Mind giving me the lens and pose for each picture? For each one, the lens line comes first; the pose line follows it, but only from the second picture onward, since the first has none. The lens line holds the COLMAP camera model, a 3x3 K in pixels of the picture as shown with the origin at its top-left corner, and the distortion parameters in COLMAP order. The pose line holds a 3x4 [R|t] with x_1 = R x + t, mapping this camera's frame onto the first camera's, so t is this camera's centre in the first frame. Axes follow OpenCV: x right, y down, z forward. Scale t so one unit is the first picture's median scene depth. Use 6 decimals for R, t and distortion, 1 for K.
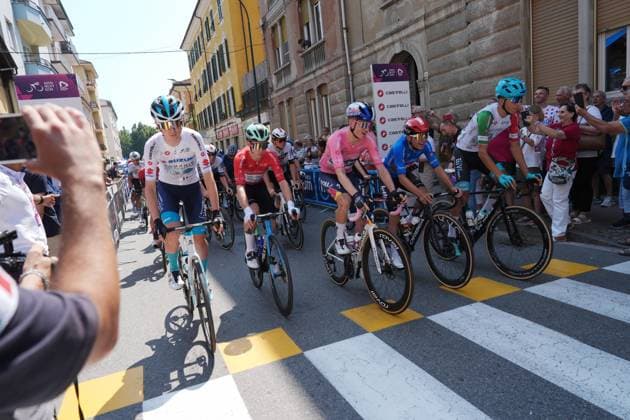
lens RADIAL K [[421.5, 0, 317.0], [0, 421.5, 216.9], [0, 0, 1]] dist [-0.007868, 0.011588]
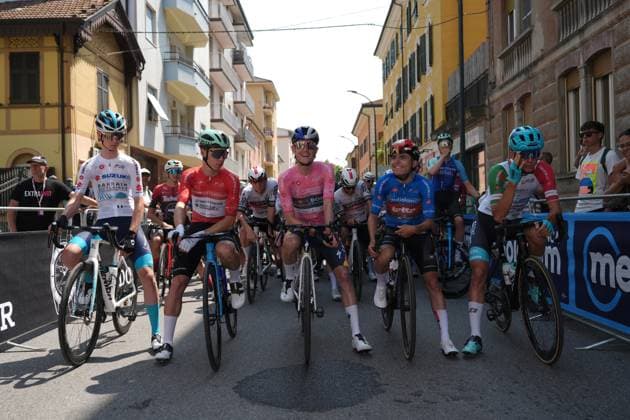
lens RADIAL K [[569.0, 0, 314.6], [0, 569.0, 213.8], [0, 0, 1]] dist [-0.018963, 0.006006]
pose [[0.913138, 0.081679, -0.399384, -0.006446], [-0.136356, 0.984487, -0.110420, -0.013238], [0.384169, 0.155287, 0.910110, 0.198025]]
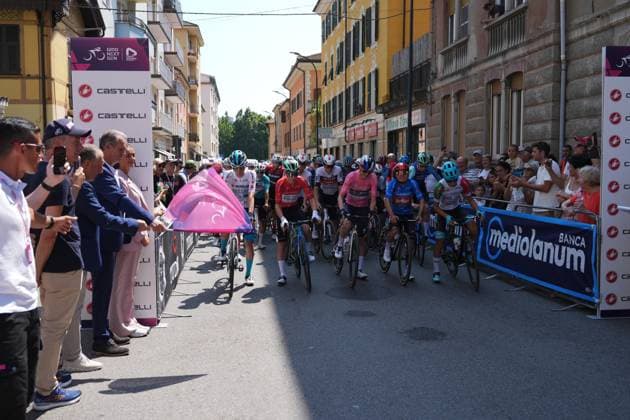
lens RADIAL K [[630.0, 0, 314.8], [0, 630.0, 208.0], [0, 0, 1]] dist [0.000428, 0.000000]
pose [[0.956457, 0.117504, -0.267175, 0.000857], [-0.139326, 0.988165, -0.064176, -0.007261], [0.256472, 0.098606, 0.961509, 0.020193]]
